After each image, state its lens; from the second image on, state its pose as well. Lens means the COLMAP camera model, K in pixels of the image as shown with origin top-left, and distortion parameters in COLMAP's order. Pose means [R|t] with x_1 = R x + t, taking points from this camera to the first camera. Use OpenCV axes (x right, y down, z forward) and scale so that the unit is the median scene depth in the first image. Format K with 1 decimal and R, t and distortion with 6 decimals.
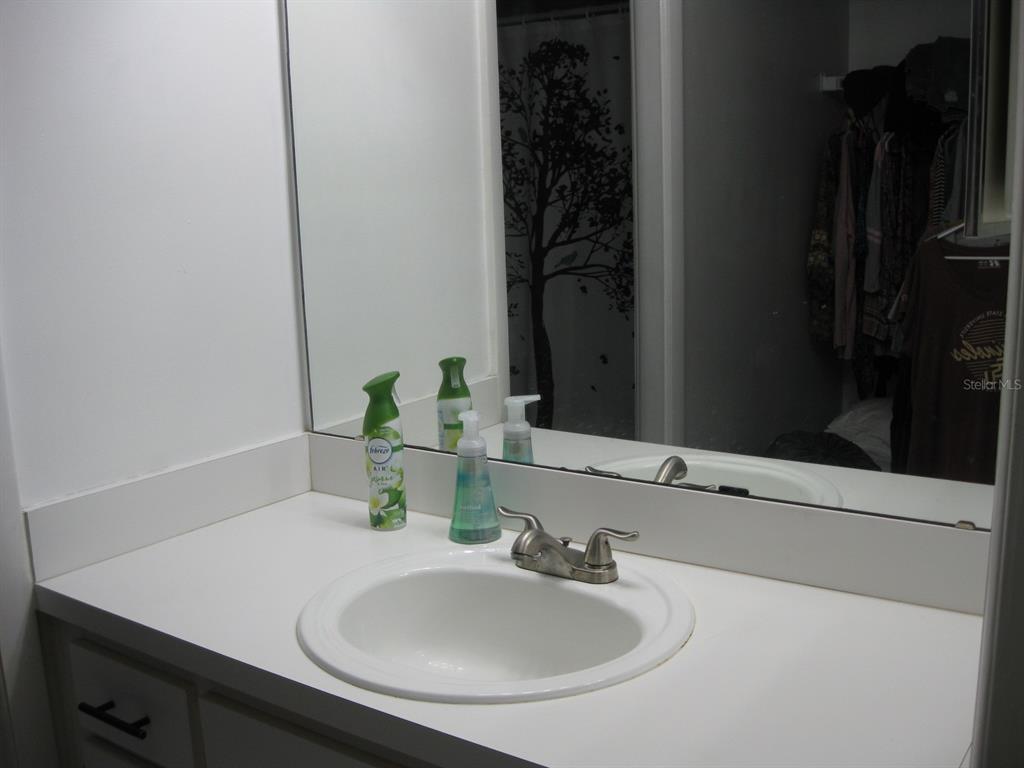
lens RADIAL K [[1044.7, 0, 512.0], [0, 1044.7, 384.0], [0, 0, 1]] dist [-0.089011, 0.003434]
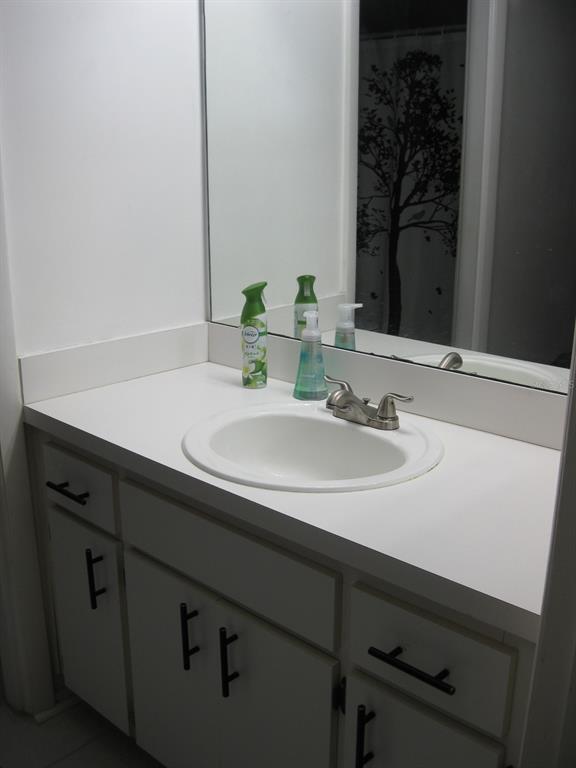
lens RADIAL K [[783.6, 0, 288.0], [0, 783.6, 384.0], [0, 0, 1]] dist [-0.089011, 0.003434]
pose [[0.989426, 0.070261, -0.126883, 0.070065], [-0.058088, 0.993567, 0.097212, 0.021628], [0.132897, -0.088814, 0.987143, -0.098237]]
